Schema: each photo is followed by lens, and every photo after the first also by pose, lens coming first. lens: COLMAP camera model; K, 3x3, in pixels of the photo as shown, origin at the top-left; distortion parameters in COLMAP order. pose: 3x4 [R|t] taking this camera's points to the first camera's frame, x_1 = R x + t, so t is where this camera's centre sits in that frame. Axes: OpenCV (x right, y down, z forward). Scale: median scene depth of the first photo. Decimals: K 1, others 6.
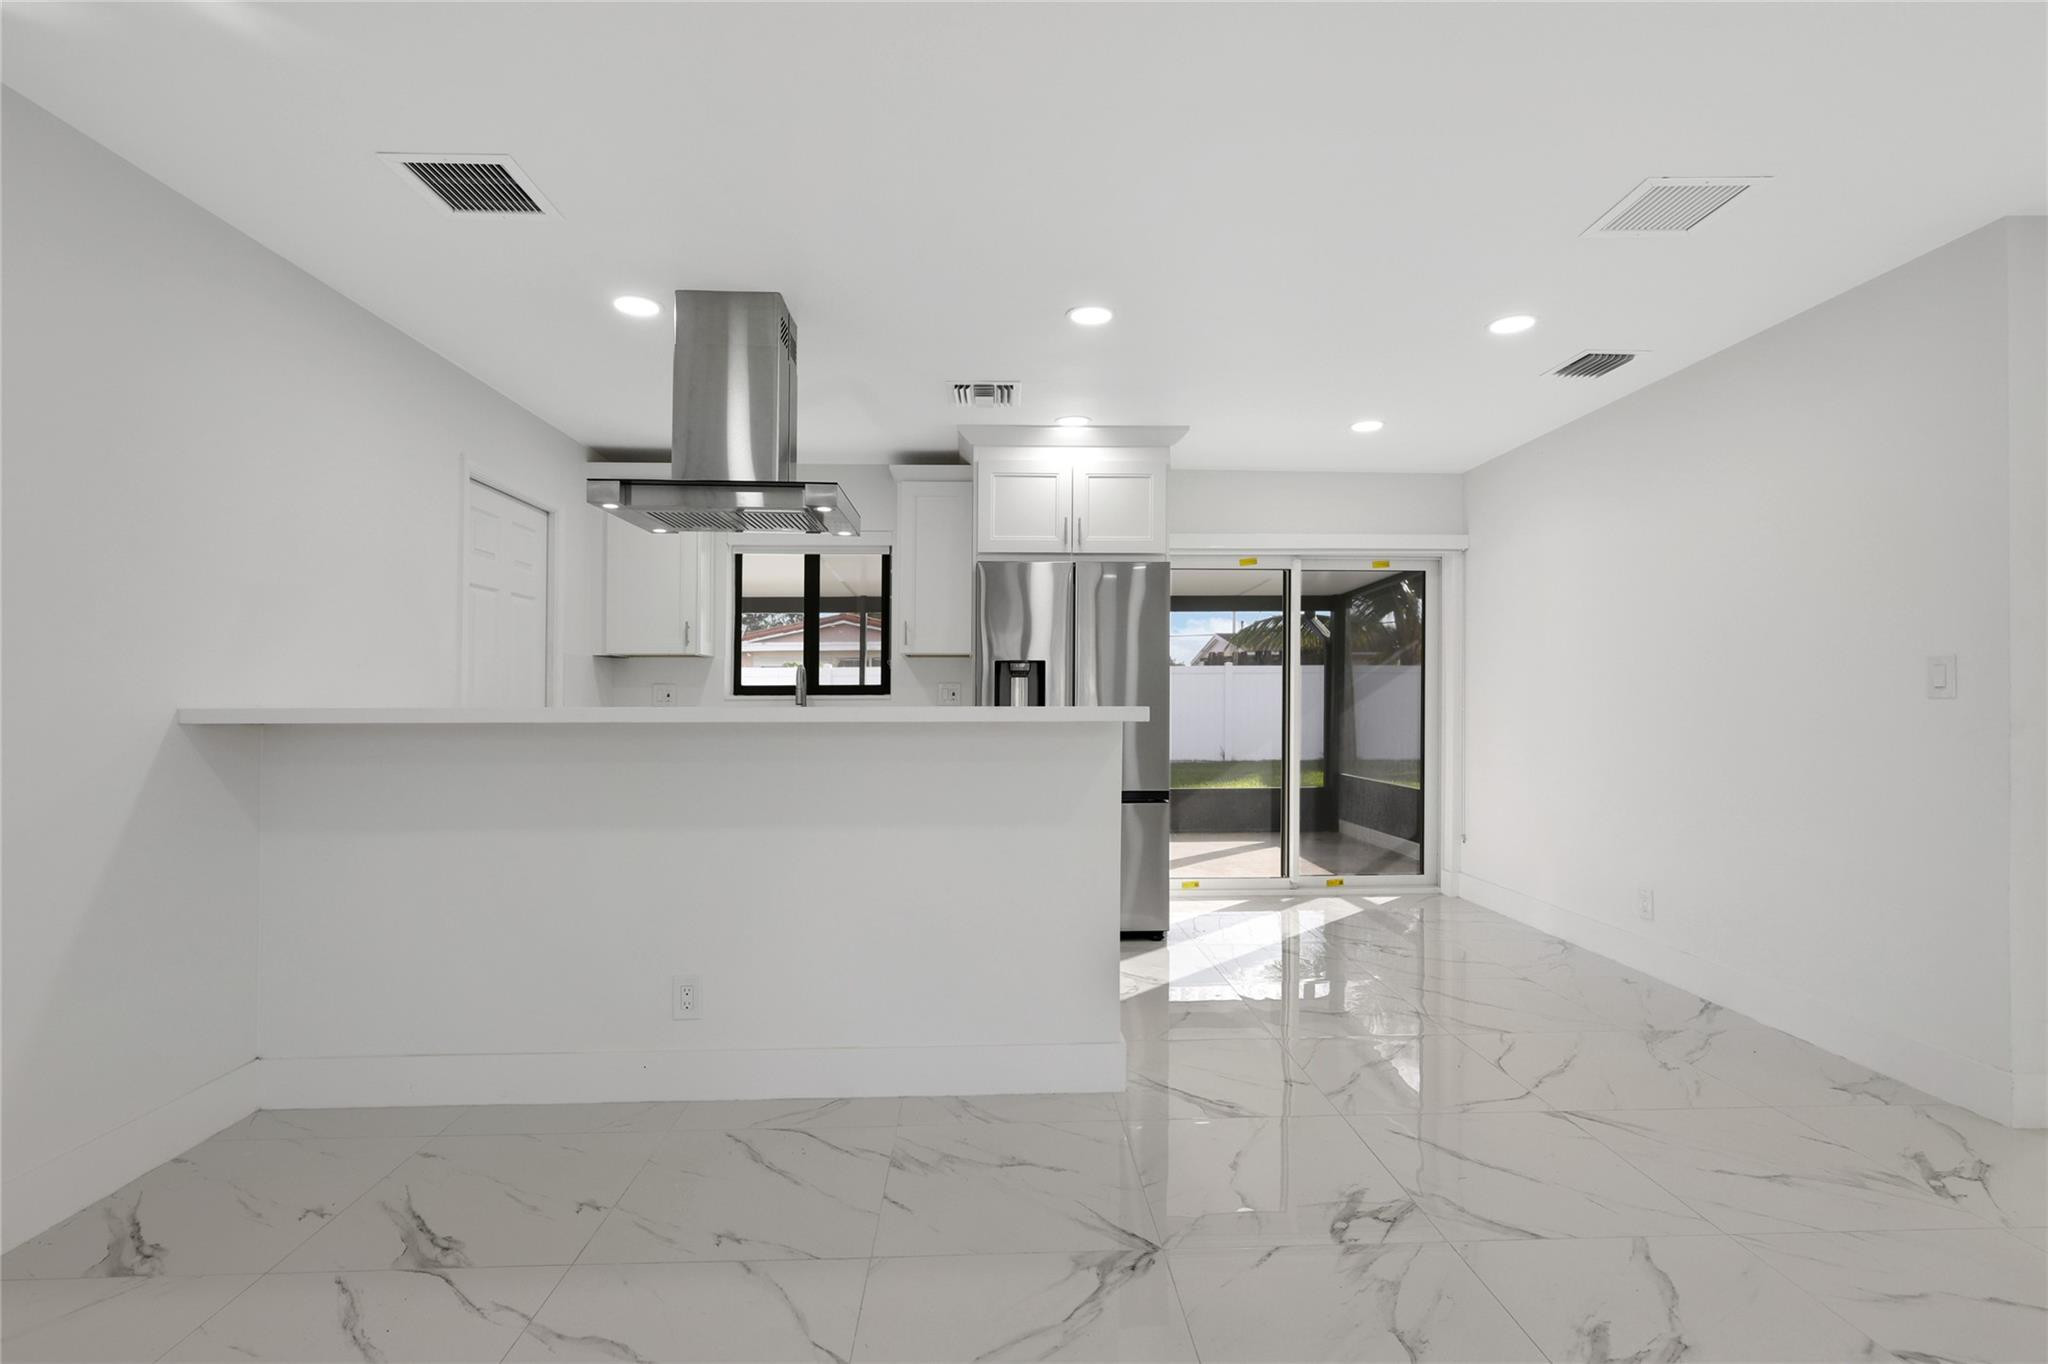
lens RADIAL K [[949.5, 0, 1021.8], [0, 949.5, 712.2], [0, 0, 1]] dist [0.003357, 0.000438]
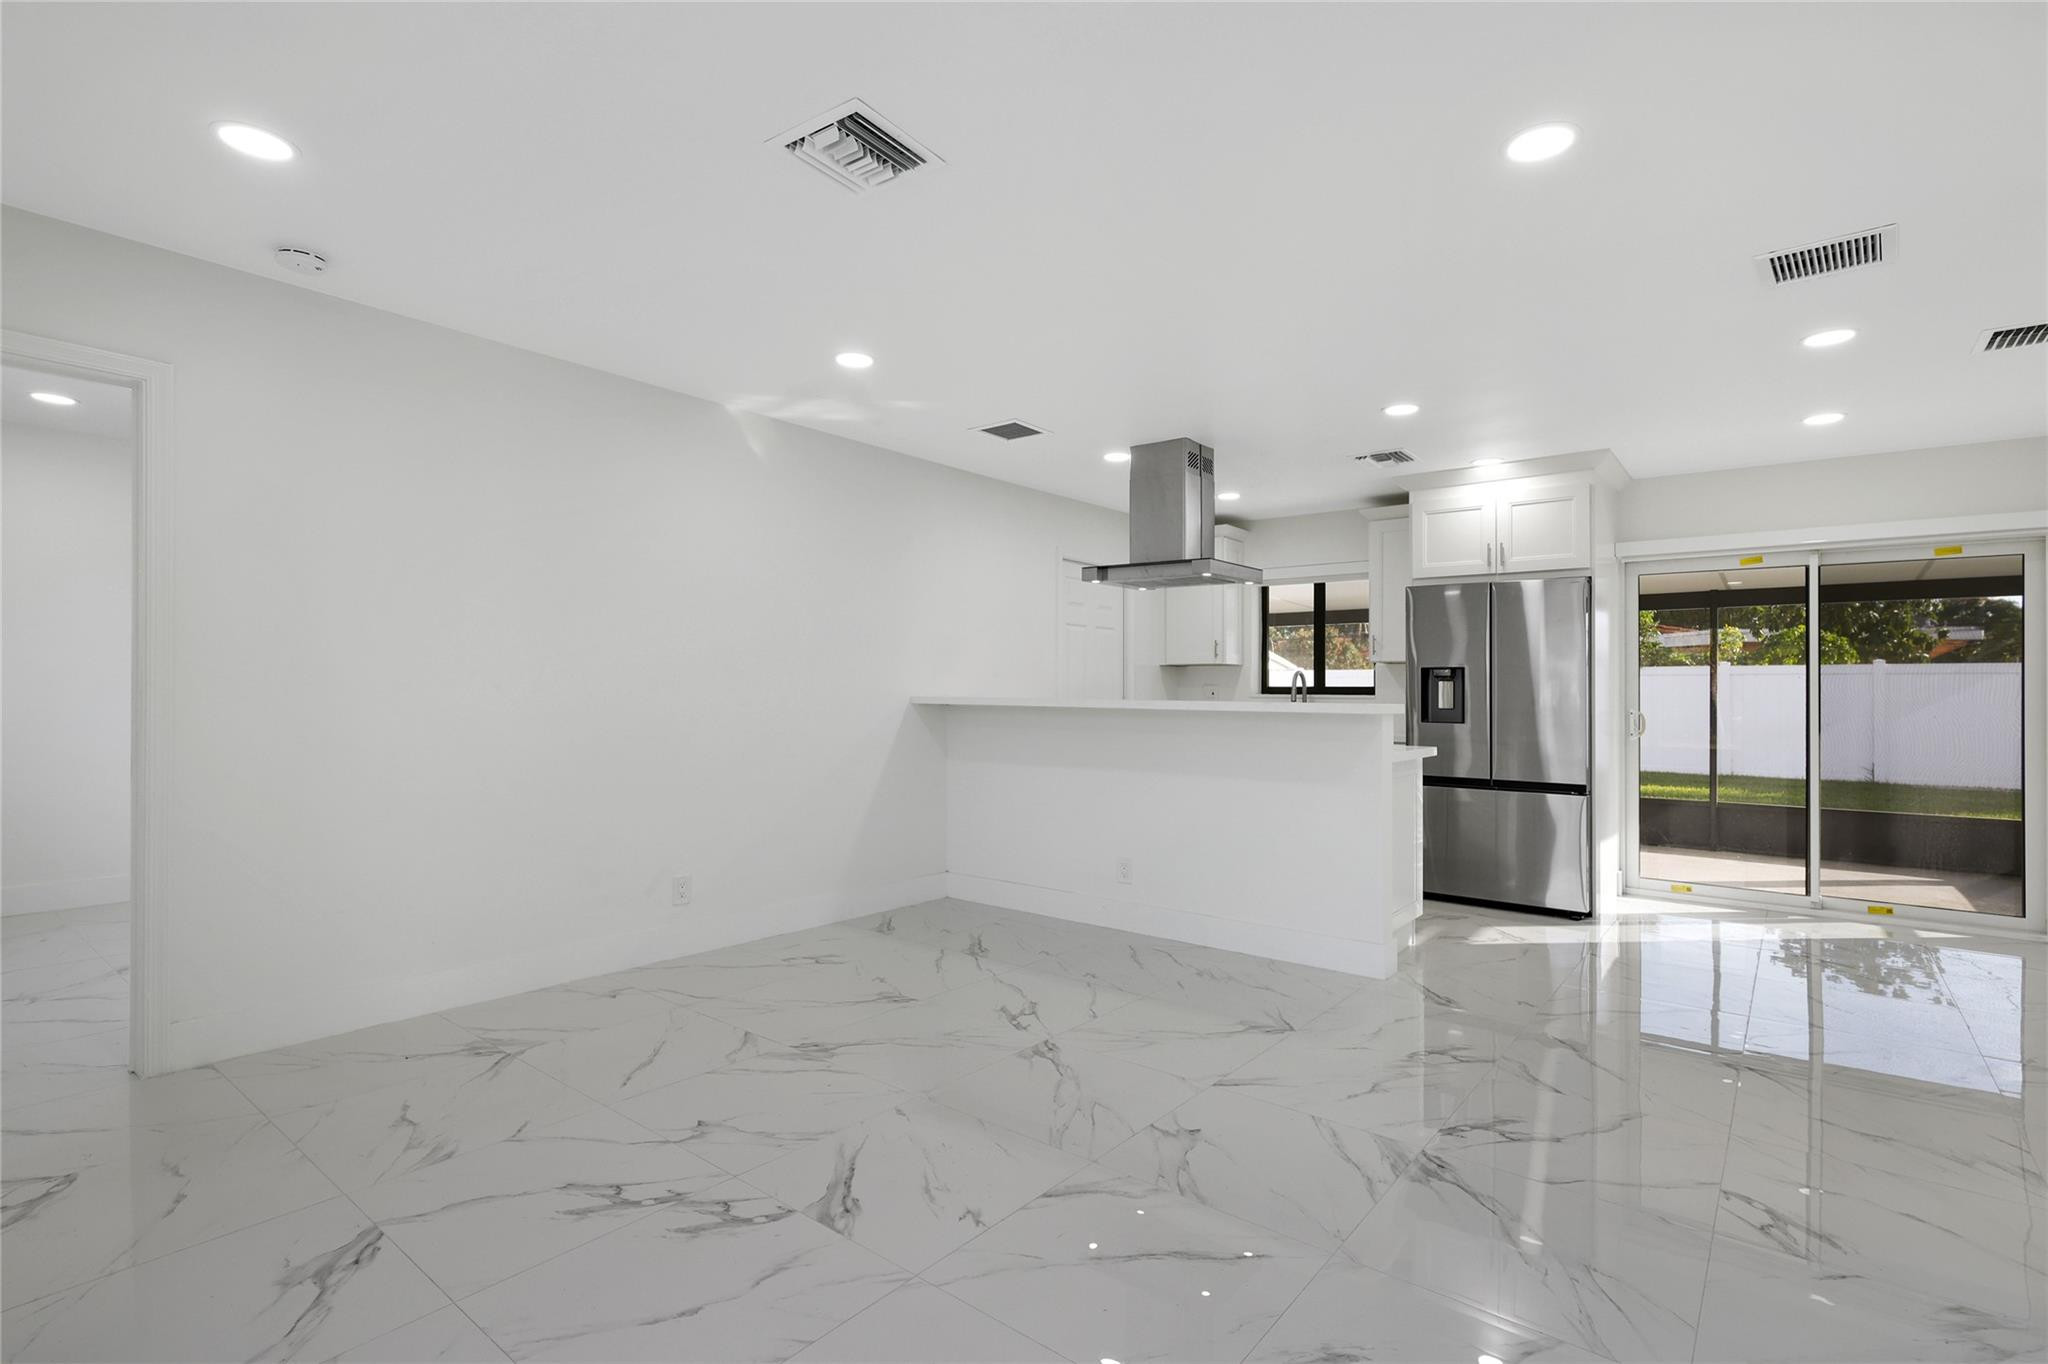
lens RADIAL K [[959.2, 0, 1033.8], [0, 959.2, 673.5], [0, 0, 1]] dist [0.002335, -0.000099]
pose [[0.759397, -0.003230, -0.650619, 0.335338], [-0.022037, 0.999286, -0.030682, 0.002096], [0.650254, 0.037638, 0.758784, -0.220138]]
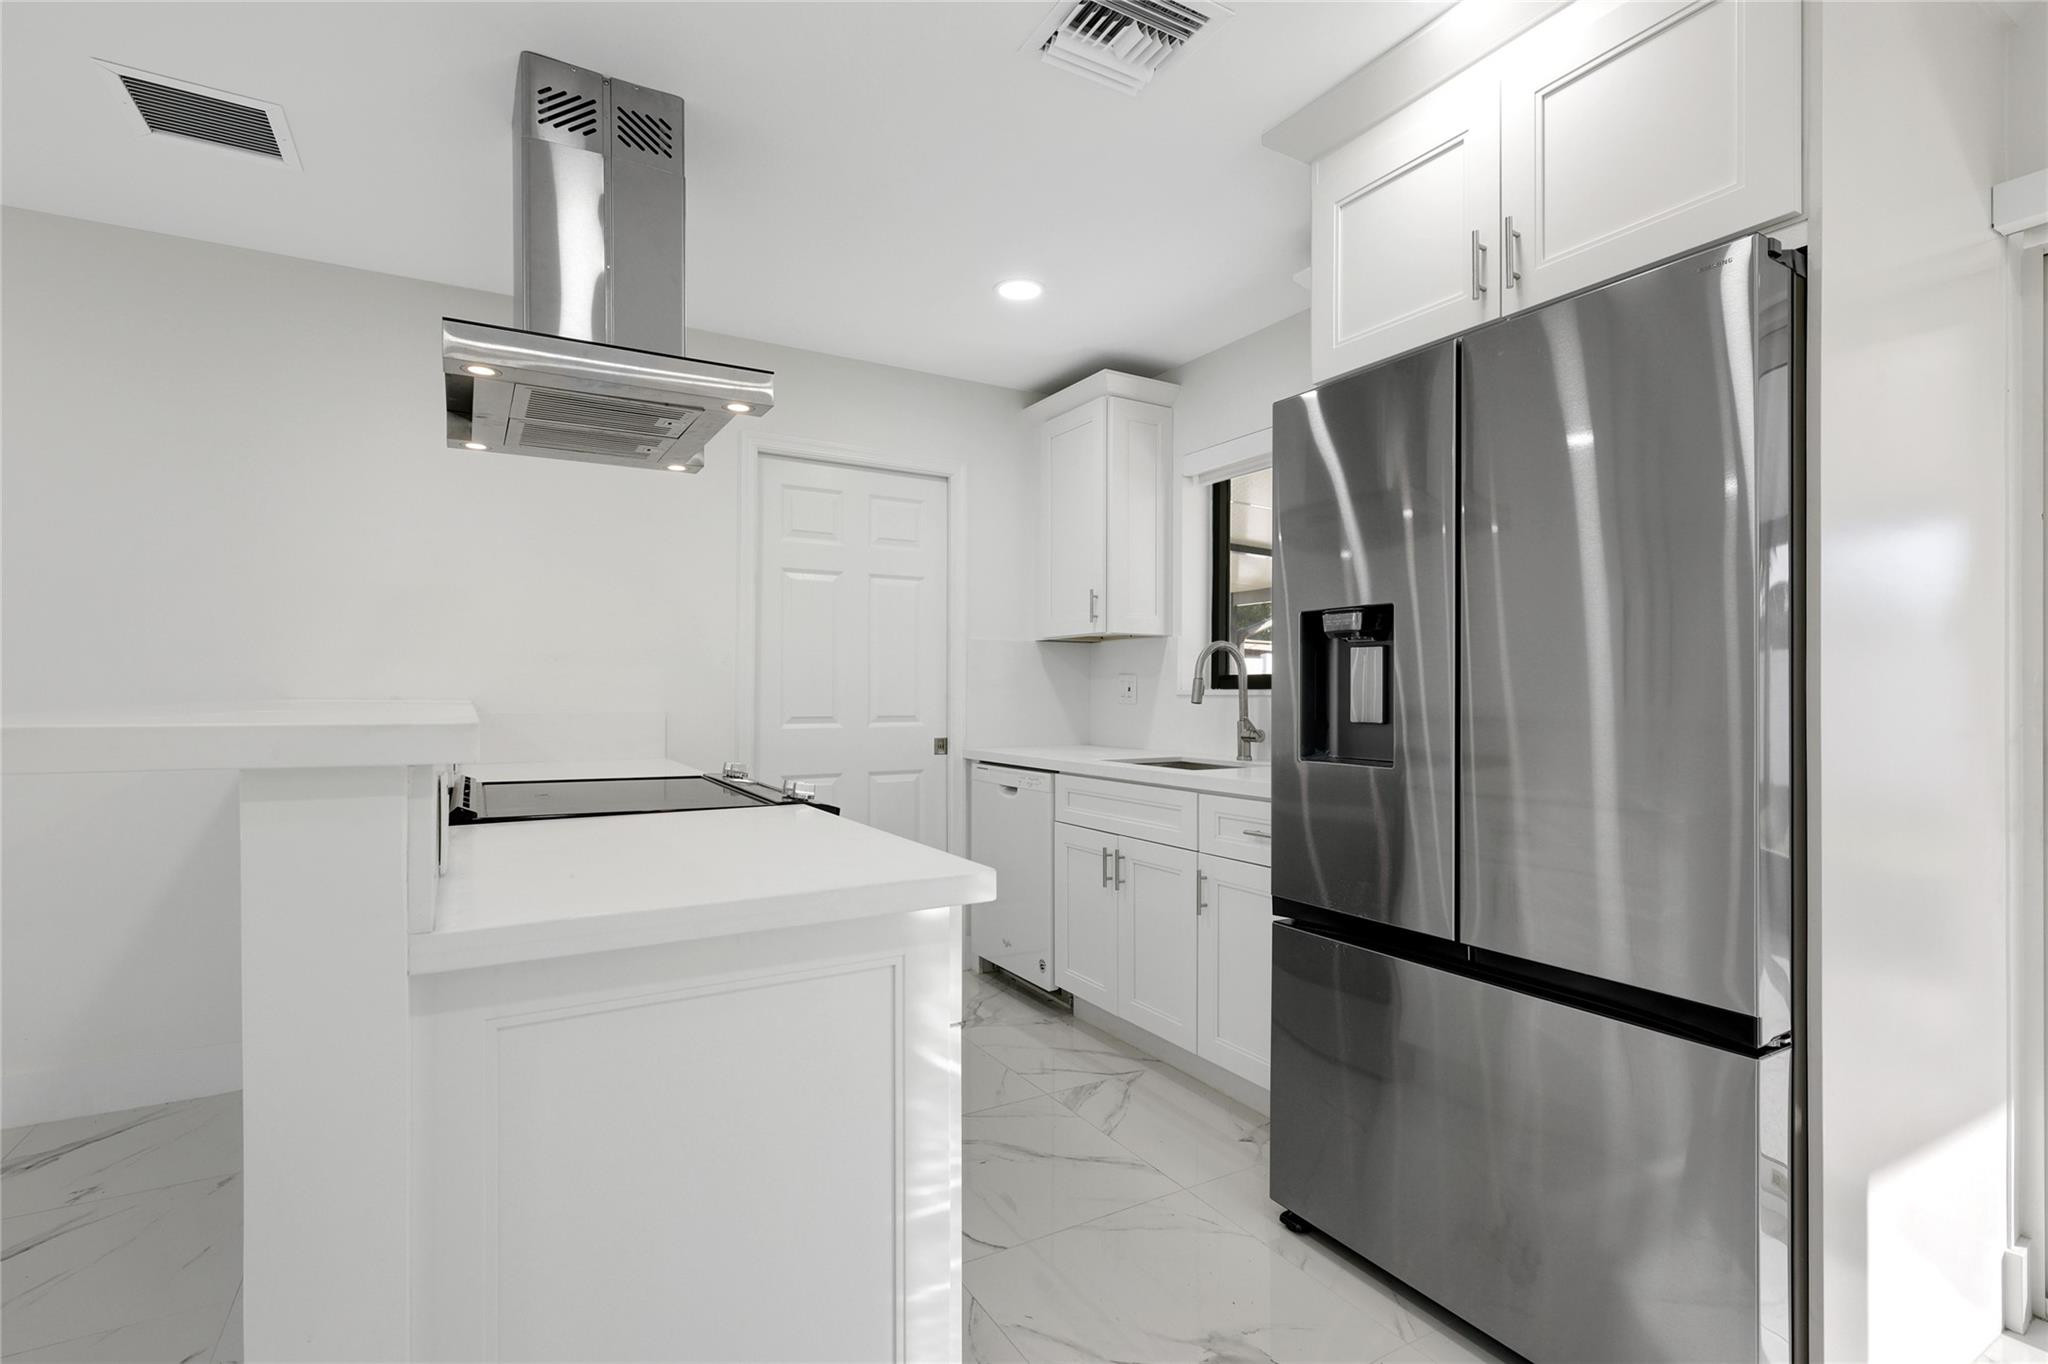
lens RADIAL K [[957.9, 0, 1018.8], [0, 957.9, 684.6], [0, 0, 1]] dist [0.000433, 0.000126]
pose [[0.474869, -0.004019, -0.880047, 0.261746], [-0.016709, 0.999768, -0.013582, -0.009509], [0.879898, 0.021154, 0.474692, 0.563751]]
